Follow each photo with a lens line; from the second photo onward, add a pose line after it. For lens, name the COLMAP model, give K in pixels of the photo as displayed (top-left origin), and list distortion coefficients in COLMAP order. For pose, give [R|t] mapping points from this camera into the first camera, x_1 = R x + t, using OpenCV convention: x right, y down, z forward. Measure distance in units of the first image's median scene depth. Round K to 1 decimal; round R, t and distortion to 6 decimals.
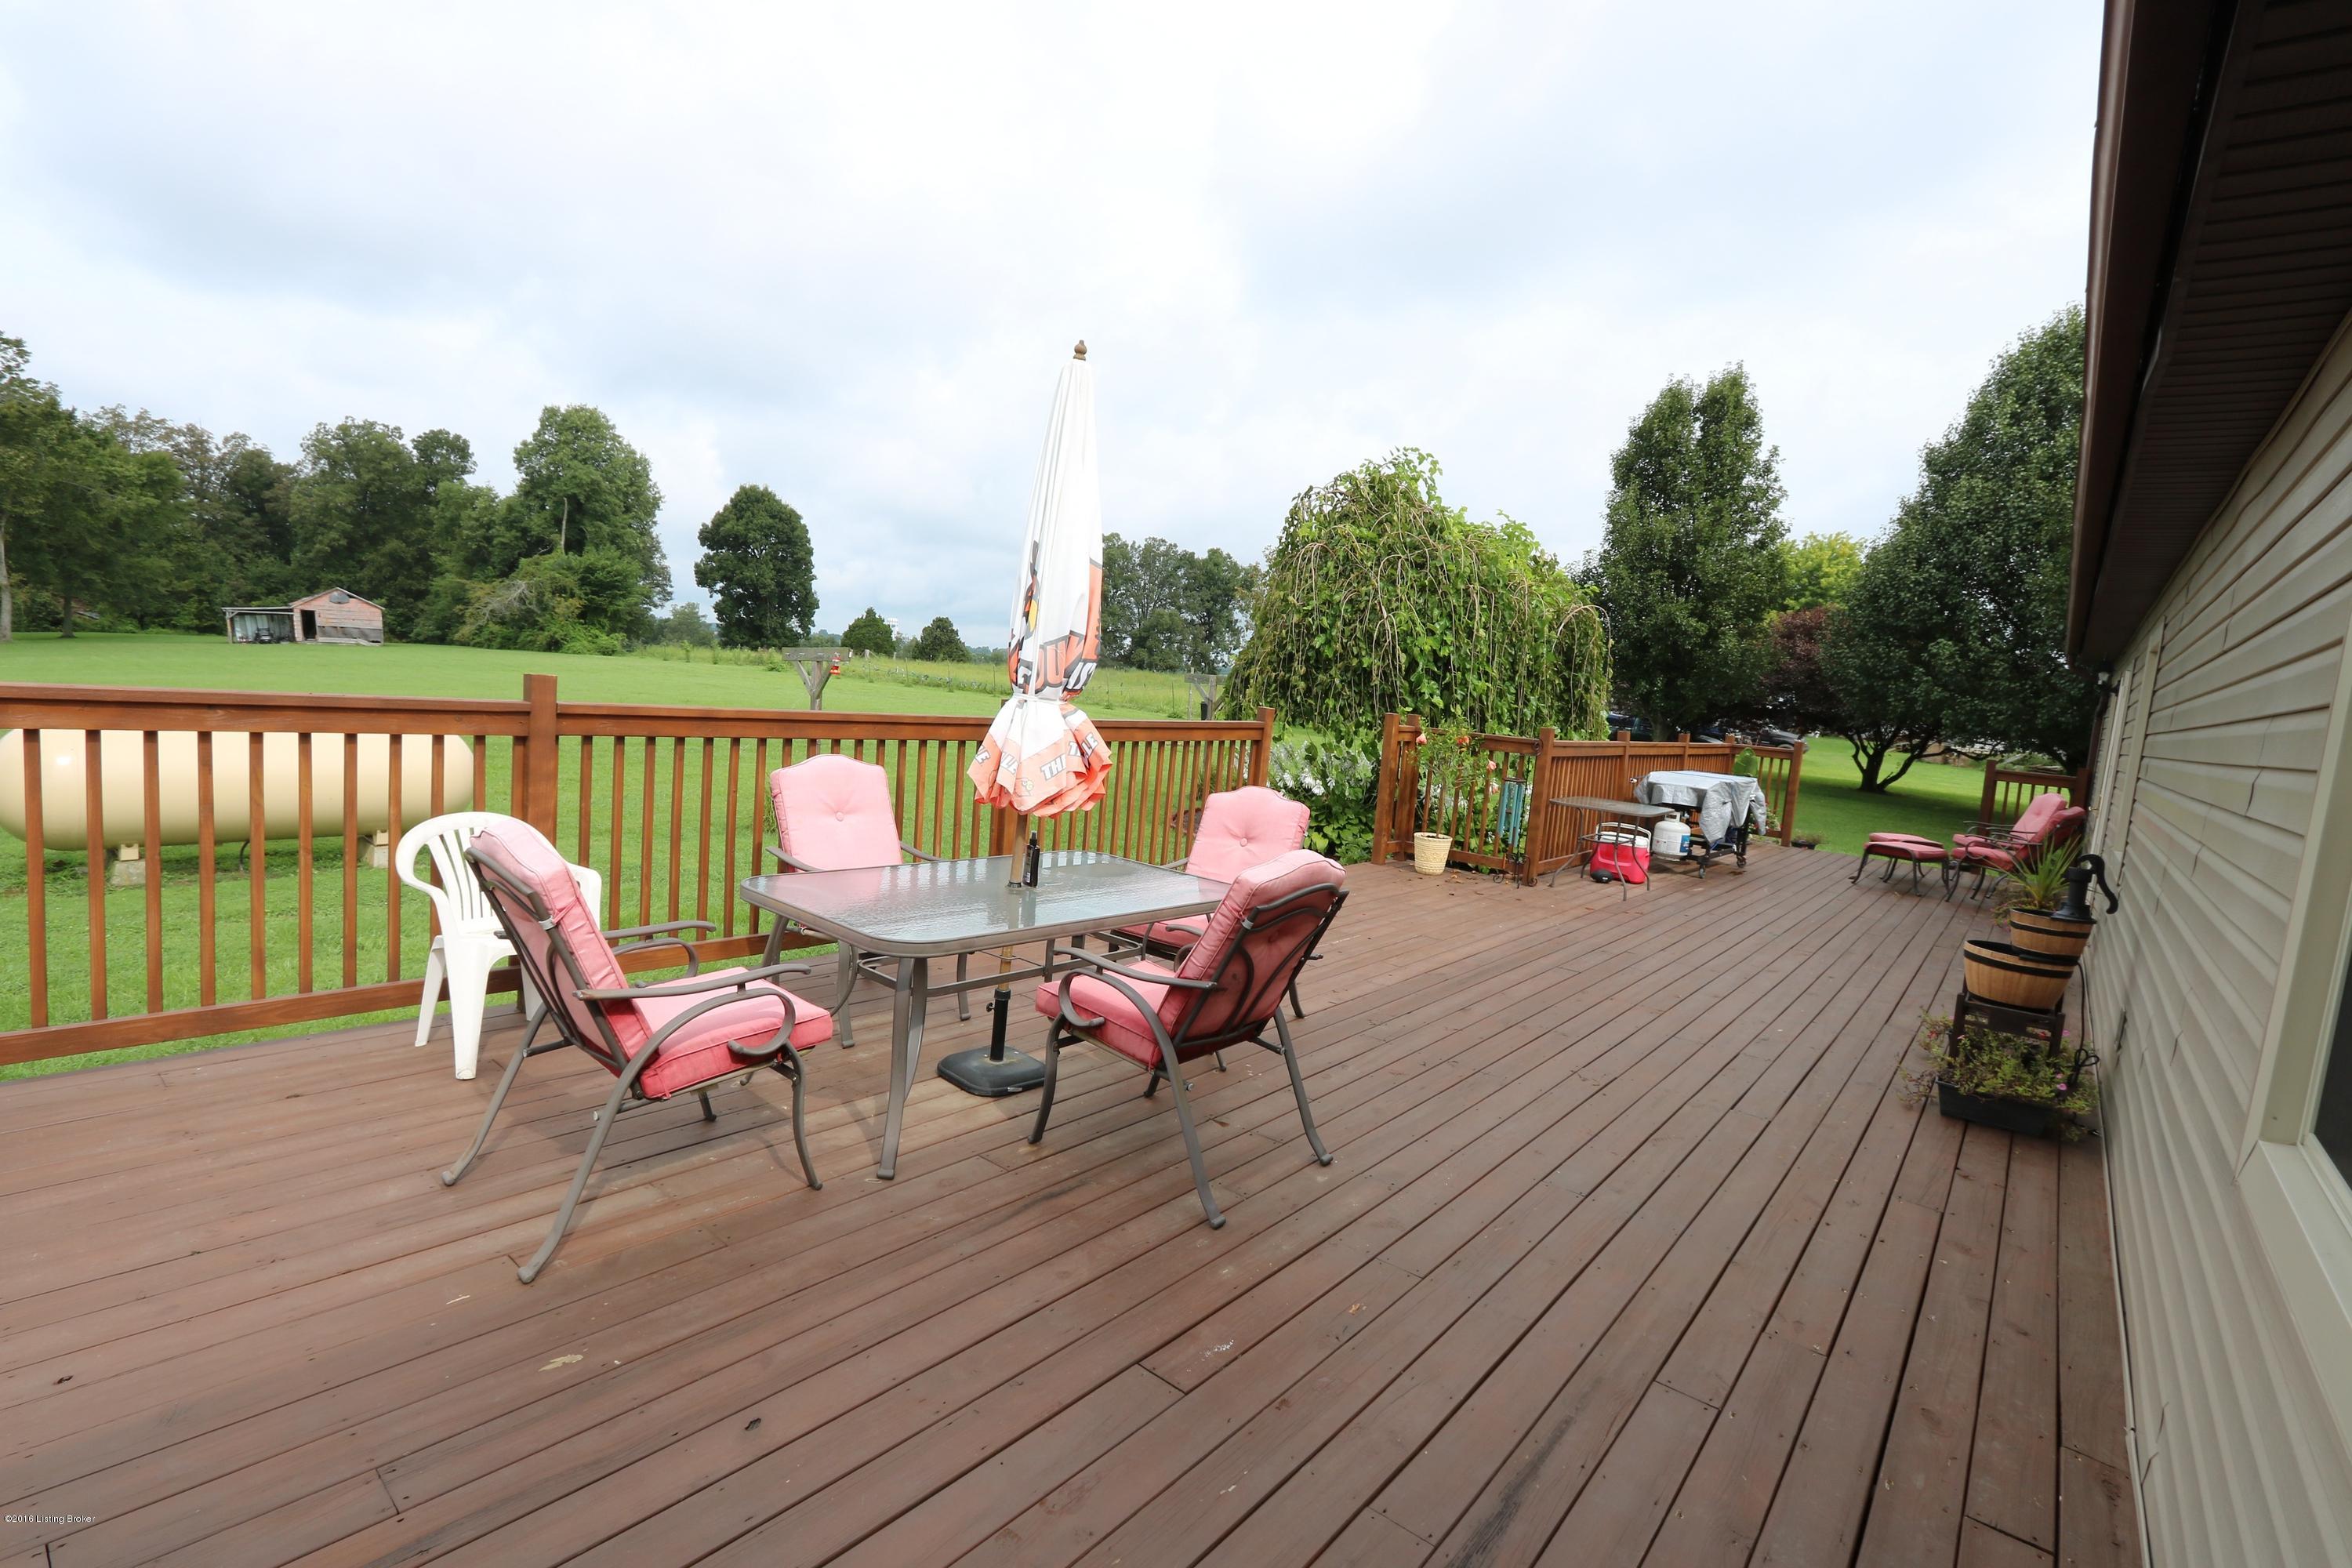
lens RADIAL K [[1064.6, 0, 1176.0], [0, 1064.6, 784.0], [0, 0, 1]] dist [-0.012015, -0.000186]
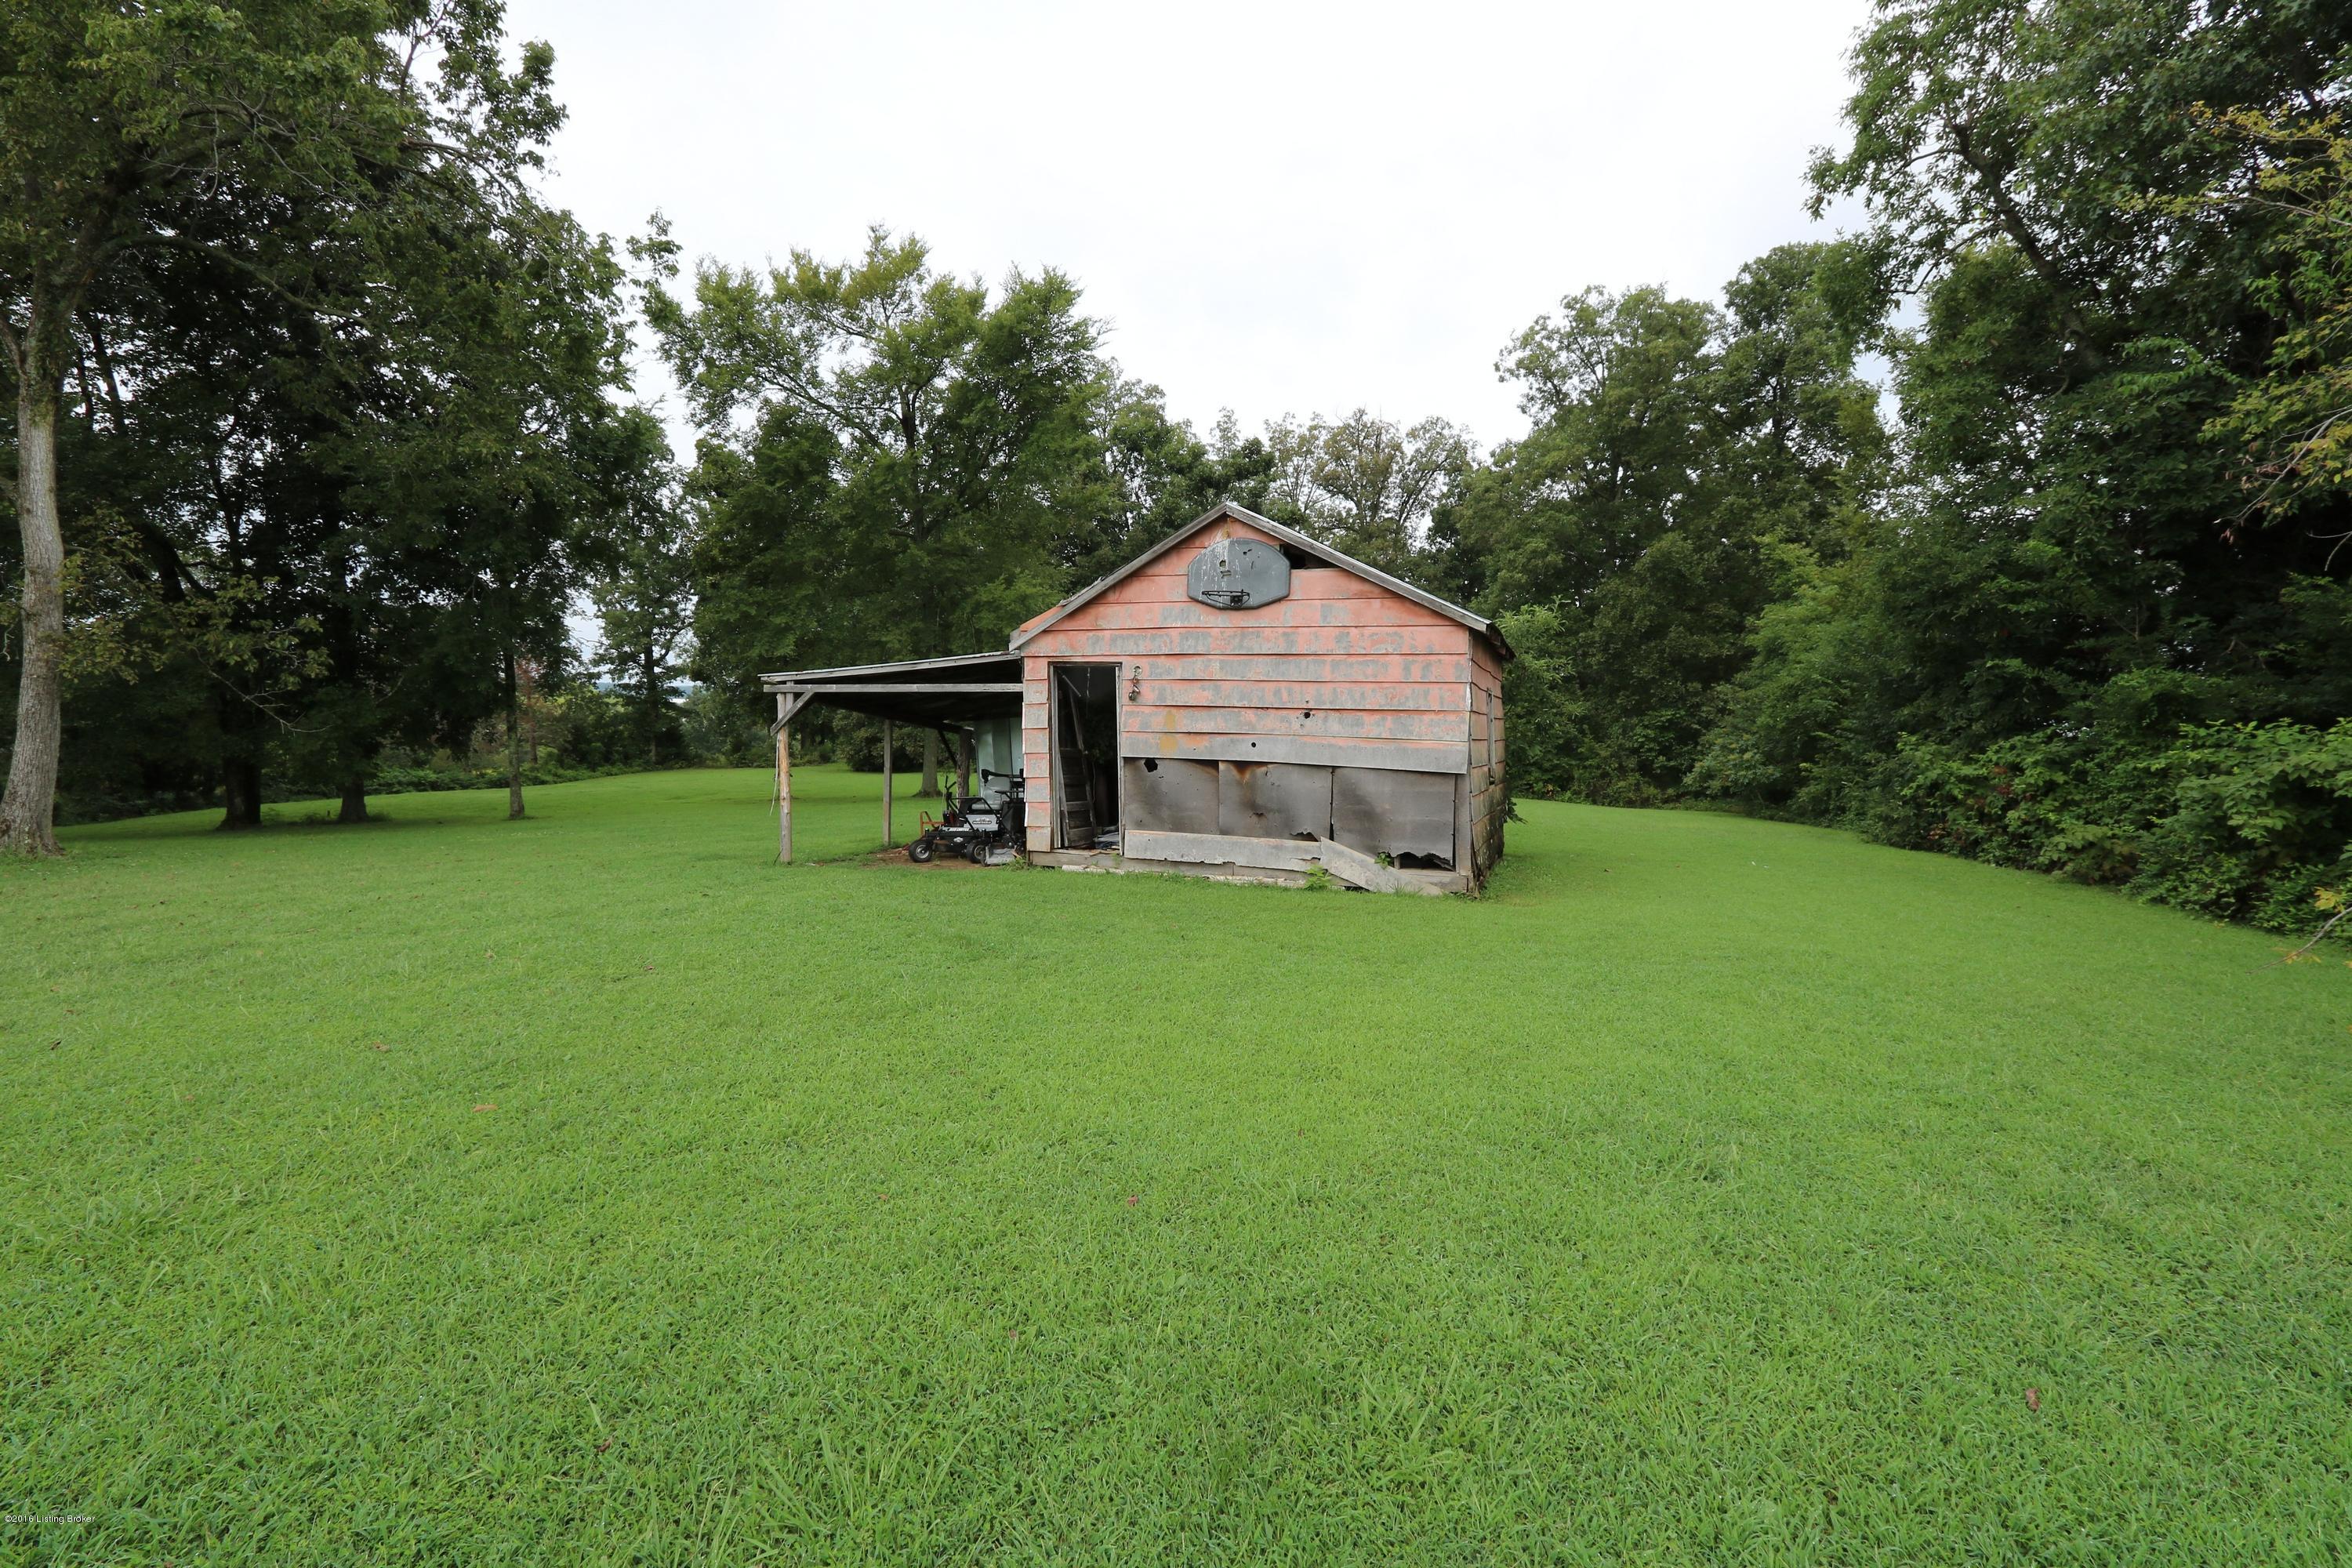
lens RADIAL K [[1064.6, 0, 1176.0], [0, 1064.6, 784.0], [0, 0, 1]] dist [-0.012015, -0.000186]
pose [[0.470379, -0.004370, -0.882453, -0.652918], [-0.102336, 0.992971, -0.059466, -0.134087], [0.876510, 0.118278, 0.466626, 0.910687]]
